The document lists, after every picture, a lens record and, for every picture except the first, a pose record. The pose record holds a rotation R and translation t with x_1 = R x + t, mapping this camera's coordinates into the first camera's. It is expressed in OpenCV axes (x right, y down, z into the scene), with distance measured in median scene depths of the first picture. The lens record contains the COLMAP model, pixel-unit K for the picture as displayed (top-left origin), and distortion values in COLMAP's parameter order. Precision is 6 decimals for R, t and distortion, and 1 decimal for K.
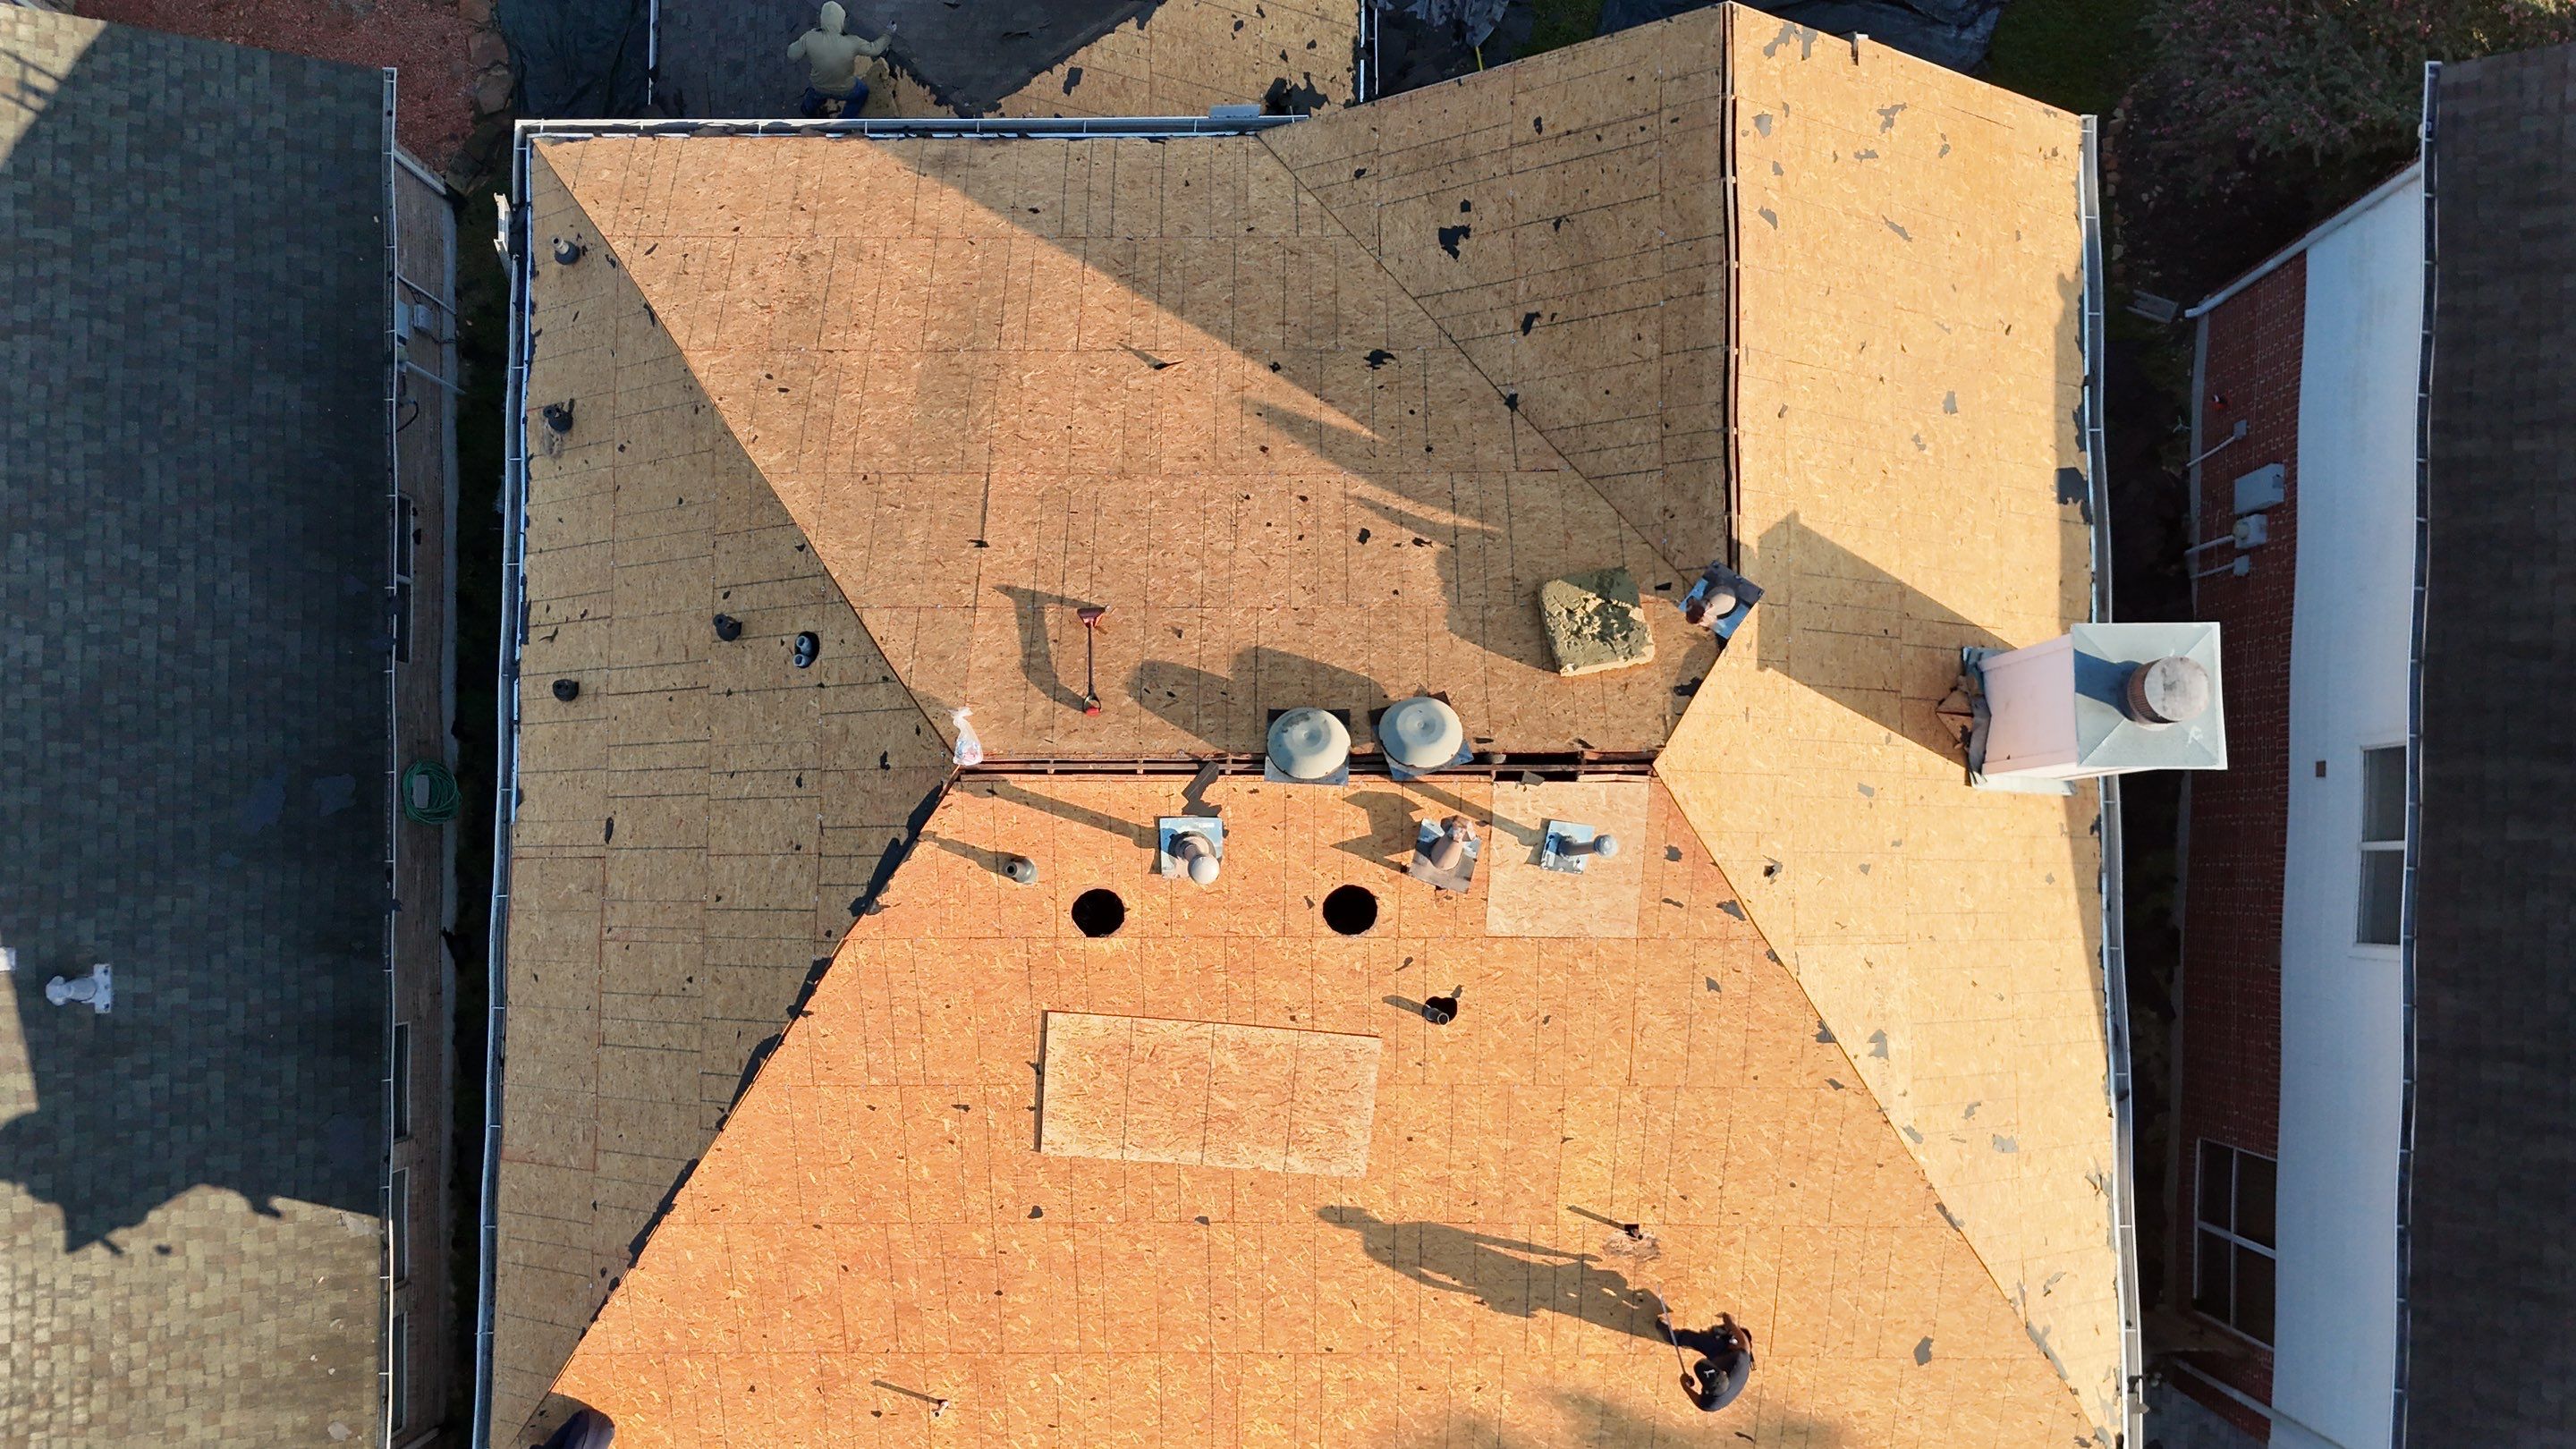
lens RADIAL K [[1892.5, 0, 1271.0], [0, 1892.5, 726.1], [0, 0, 1]] dist [0.044442, -0.031582]
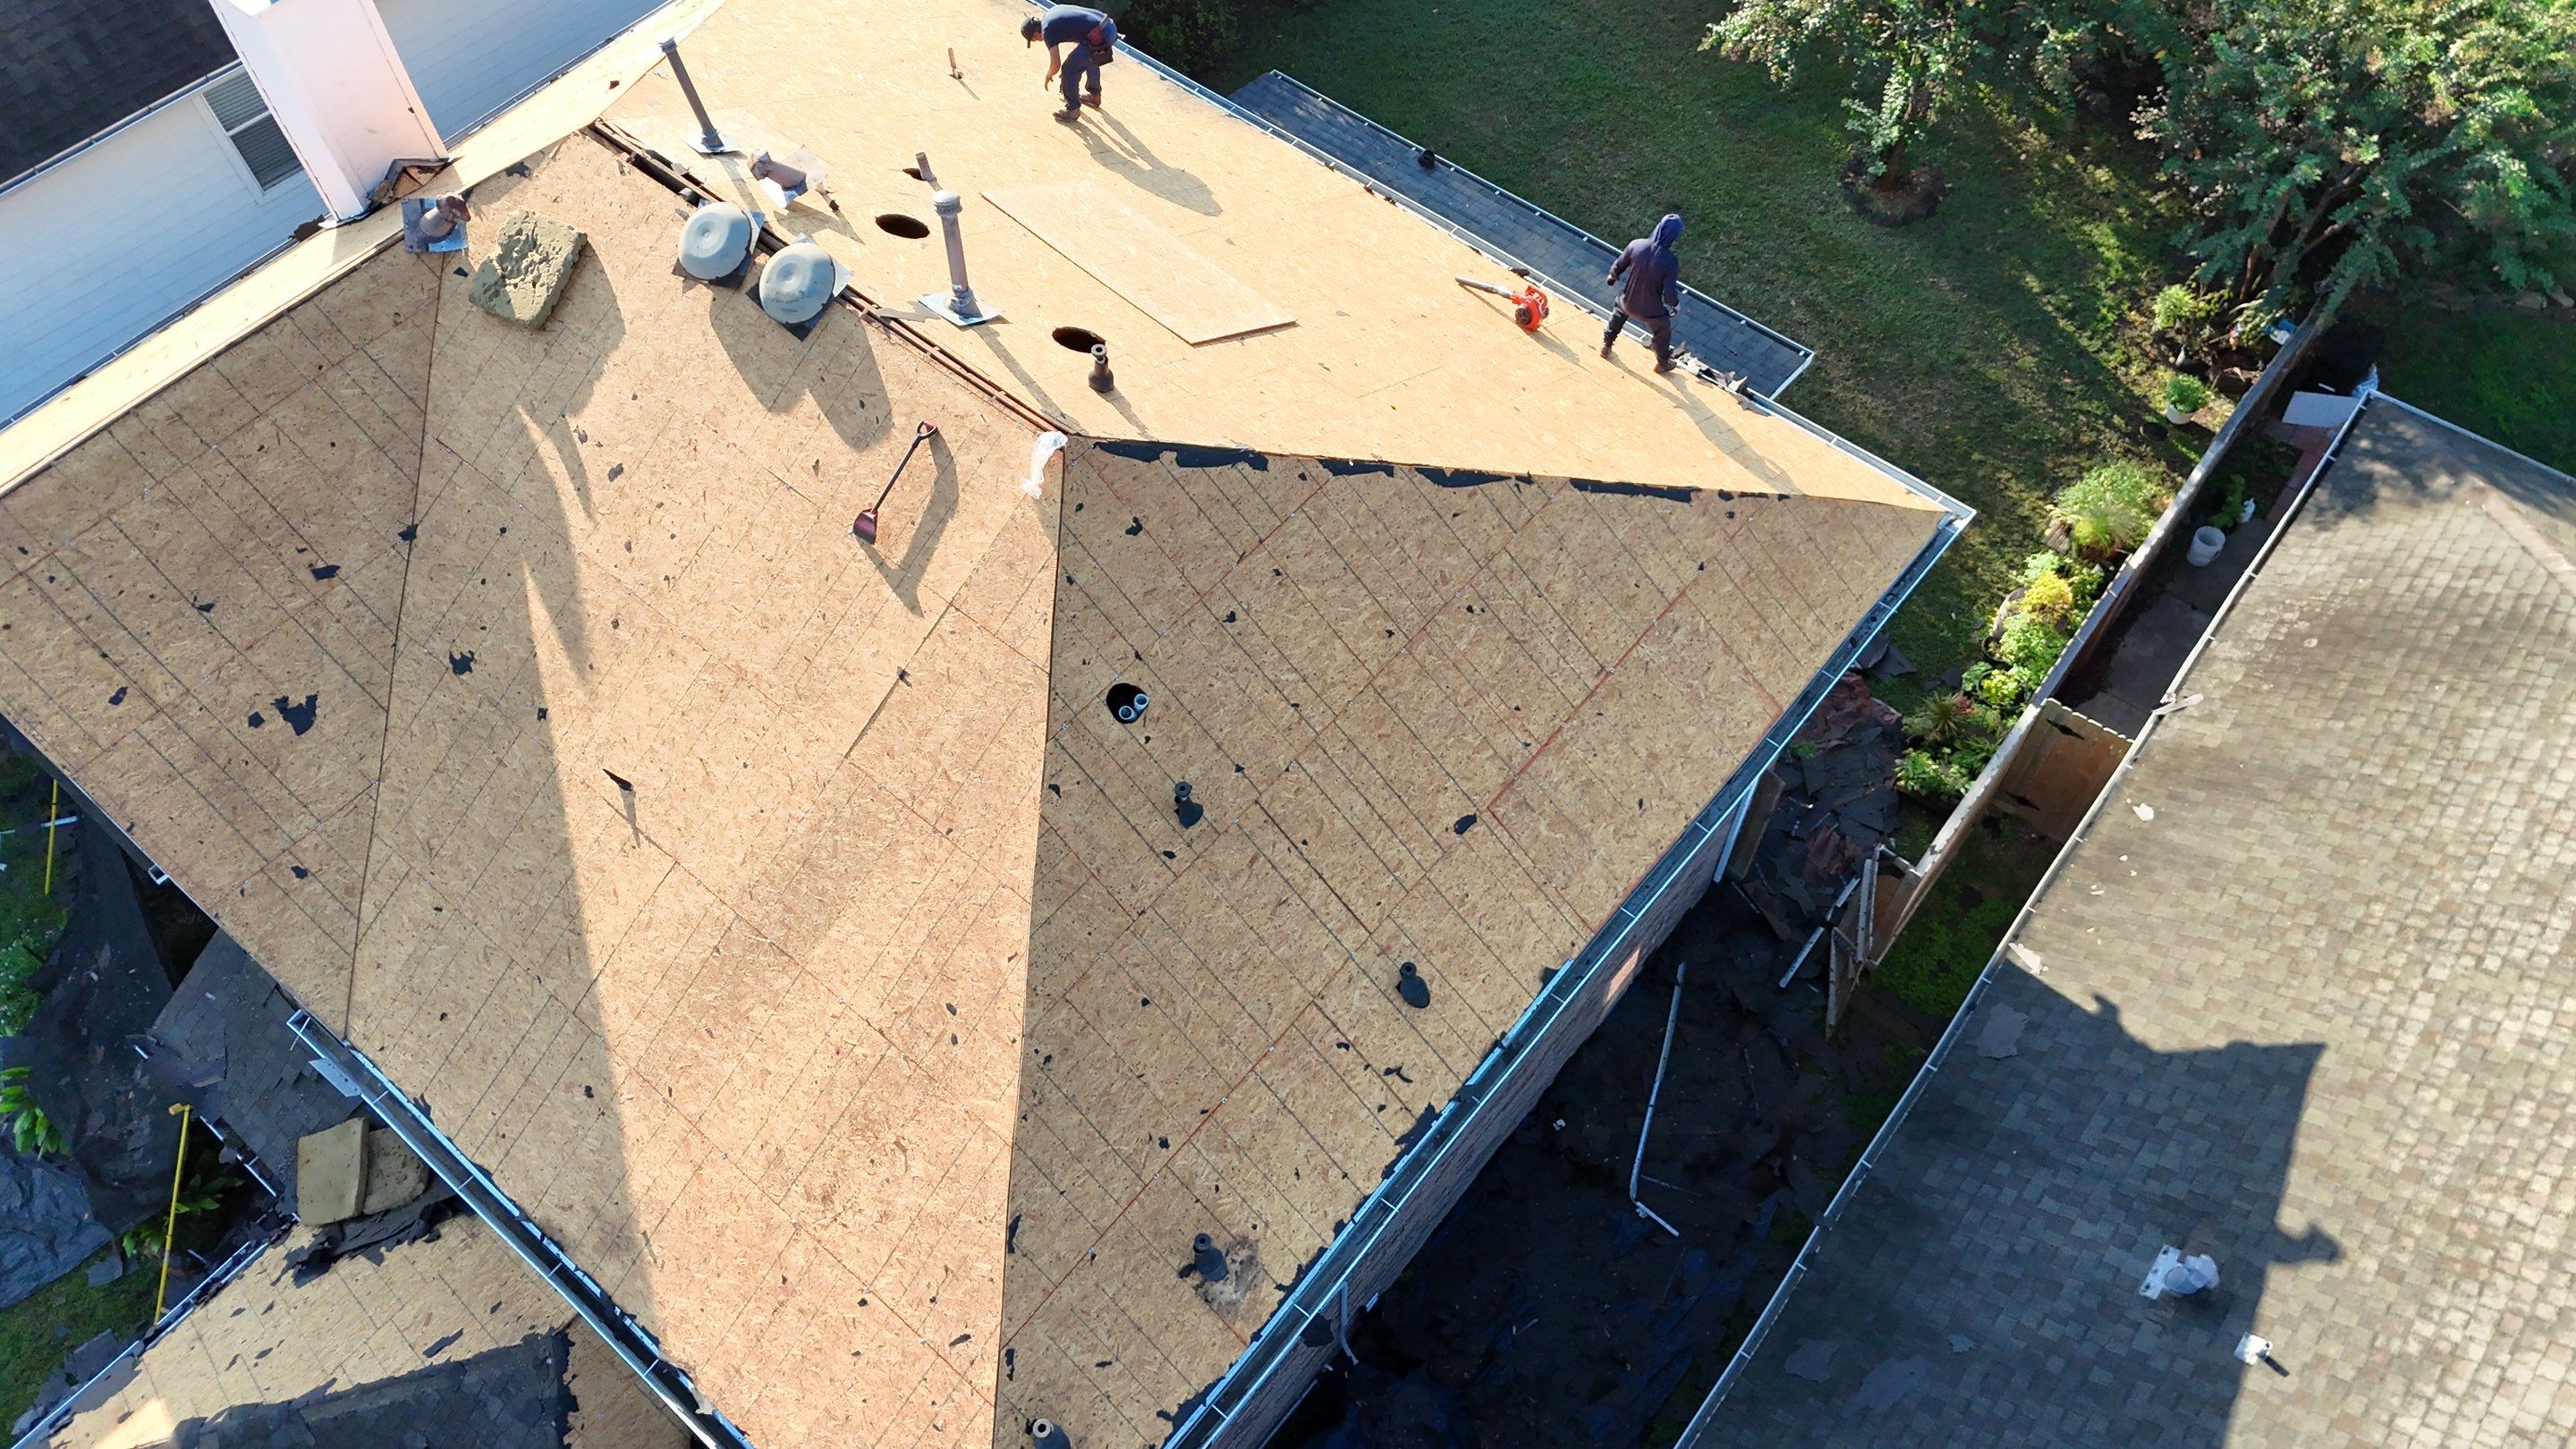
lens RADIAL K [[1892.5, 0, 1267.1], [0, 1892.5, 728.2], [0, 0, 1]] dist [0.044442, -0.031582]
pose [[-0.763490, -0.531950, 0.366213, -0.609258], [0.645373, -0.607373, 0.463240, -0.403231], [-0.023993, 0.590023, 0.807030, 0.293796]]
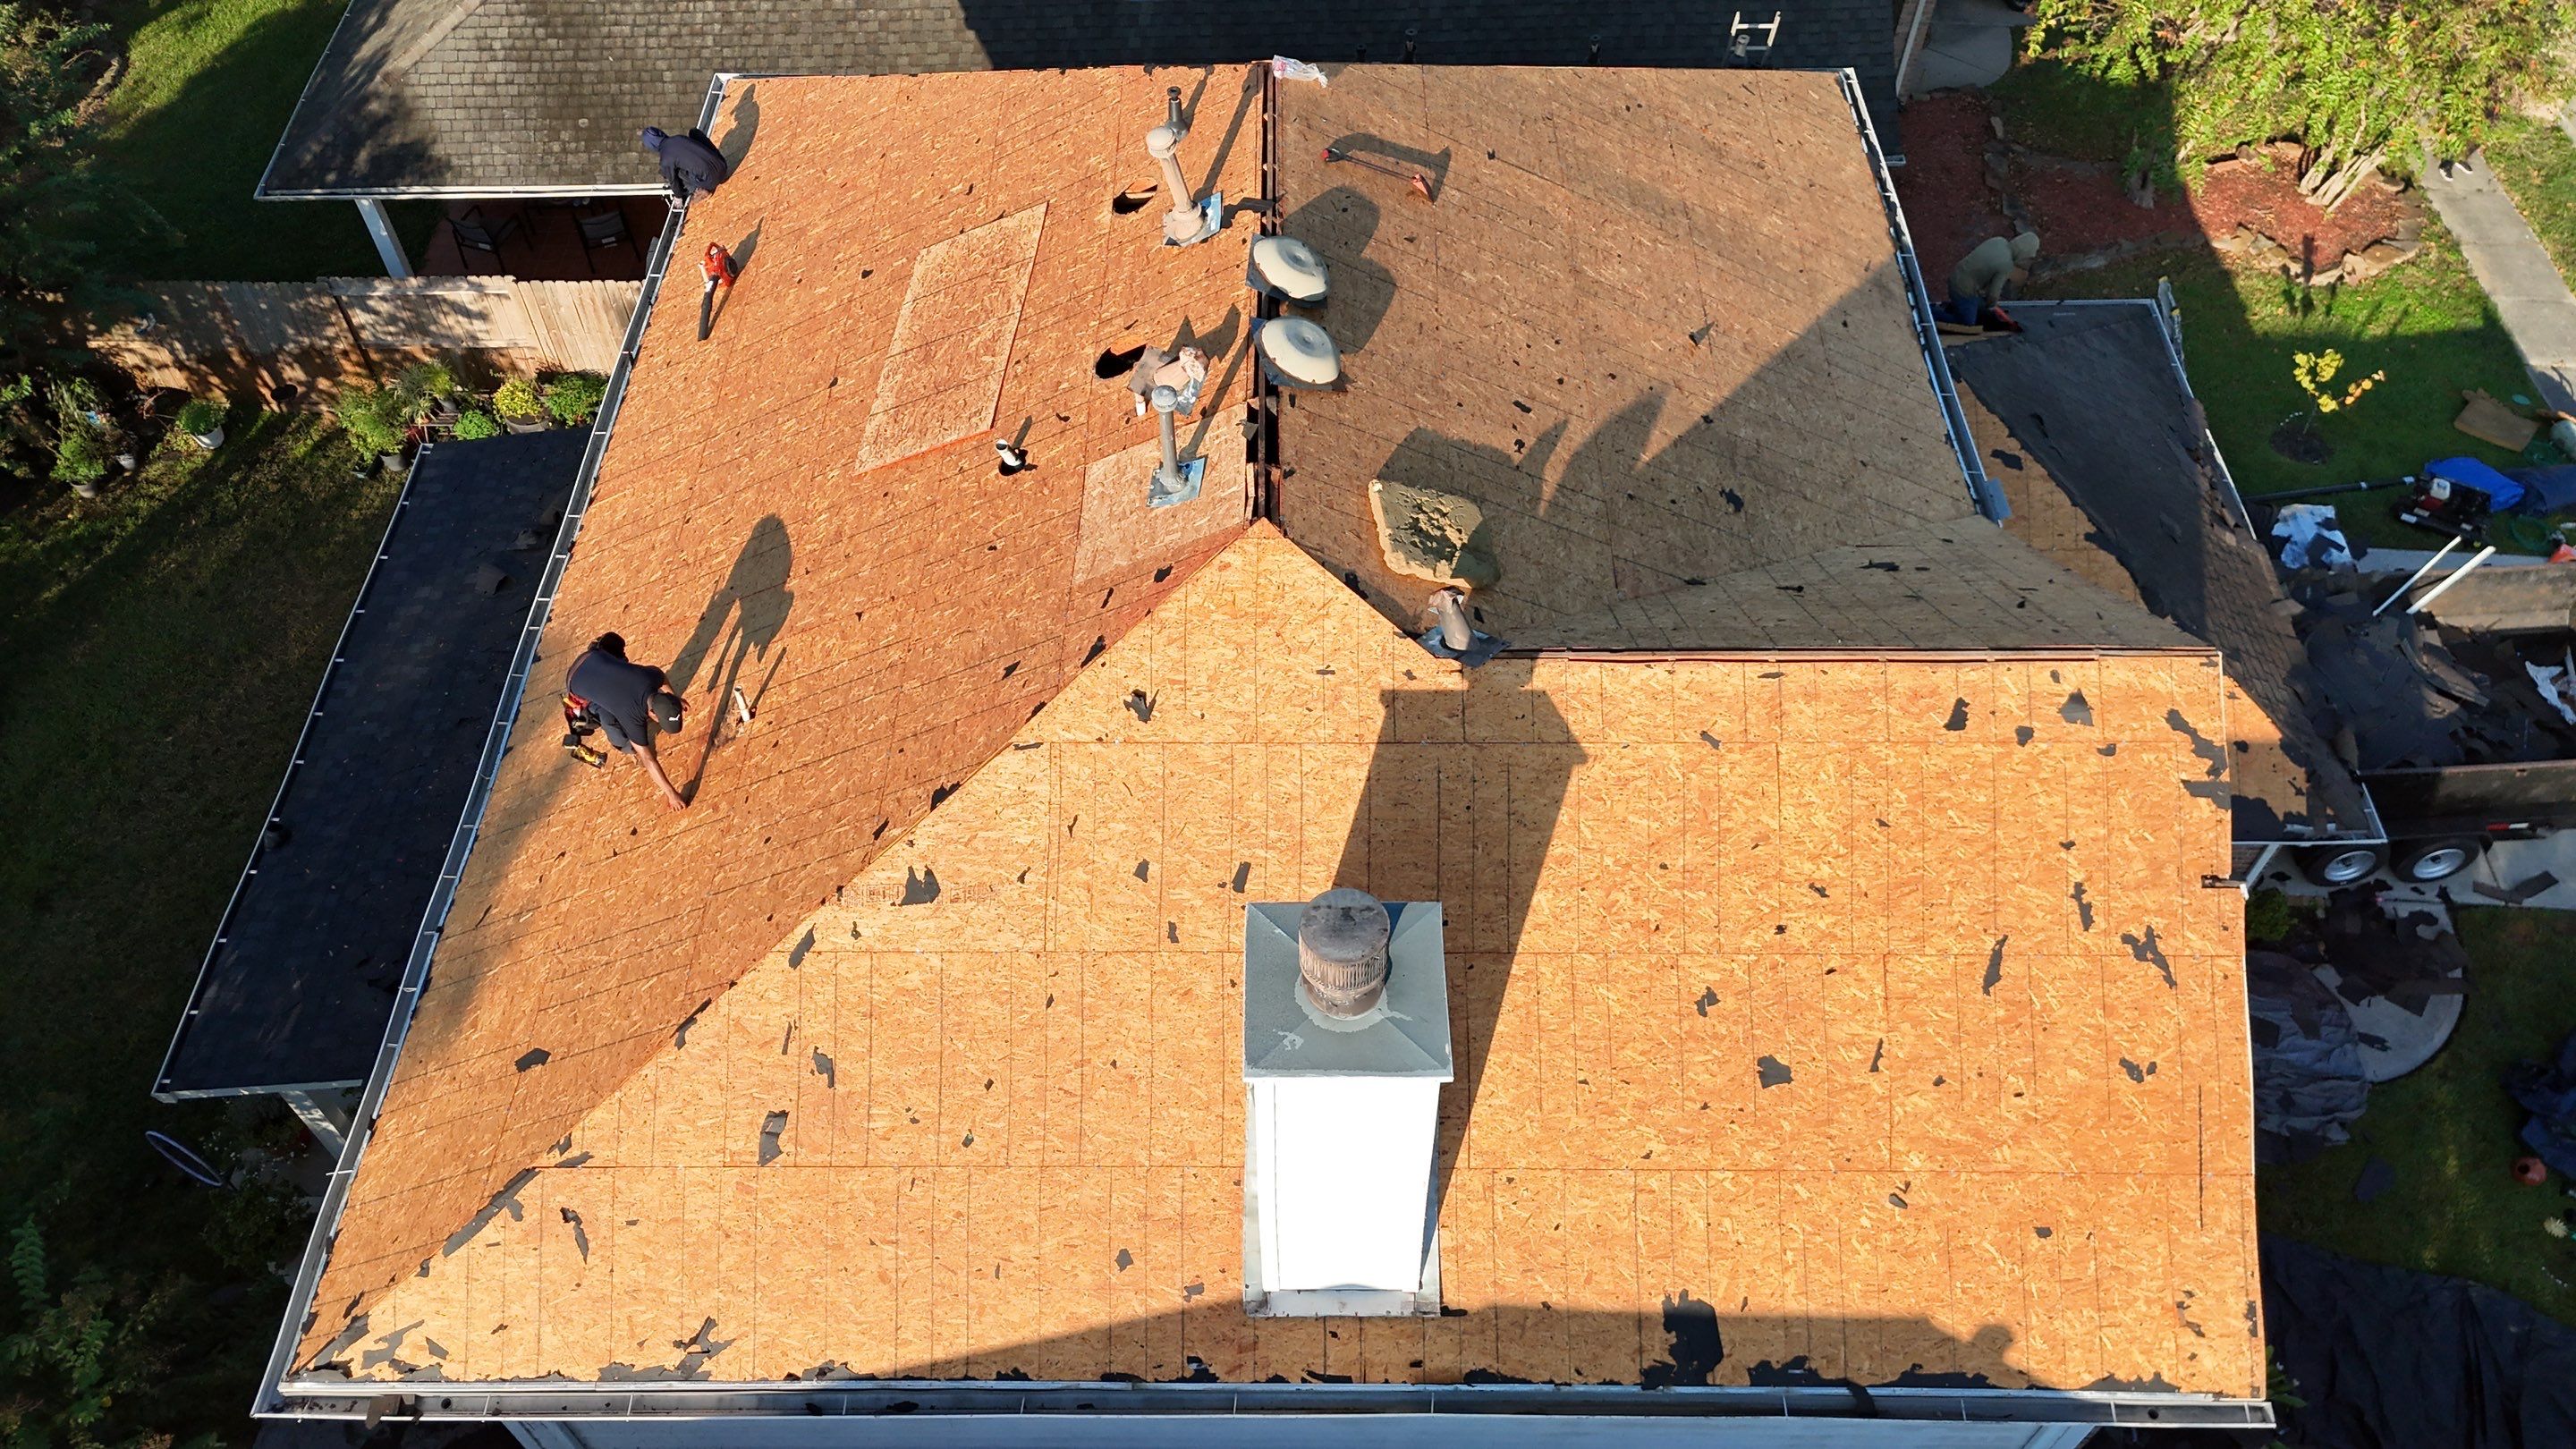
lens RADIAL K [[1892.5, 0, 1306.6], [0, 1892.5, 734.5], [0, 0, 1]] dist [0.044442, -0.031582]
pose [[-0.002036, 0.792142, -0.610333, 0.737708], [-0.996386, 0.050220, 0.068504, -0.049143], [0.084916, 0.608267, 0.789177, 0.345262]]
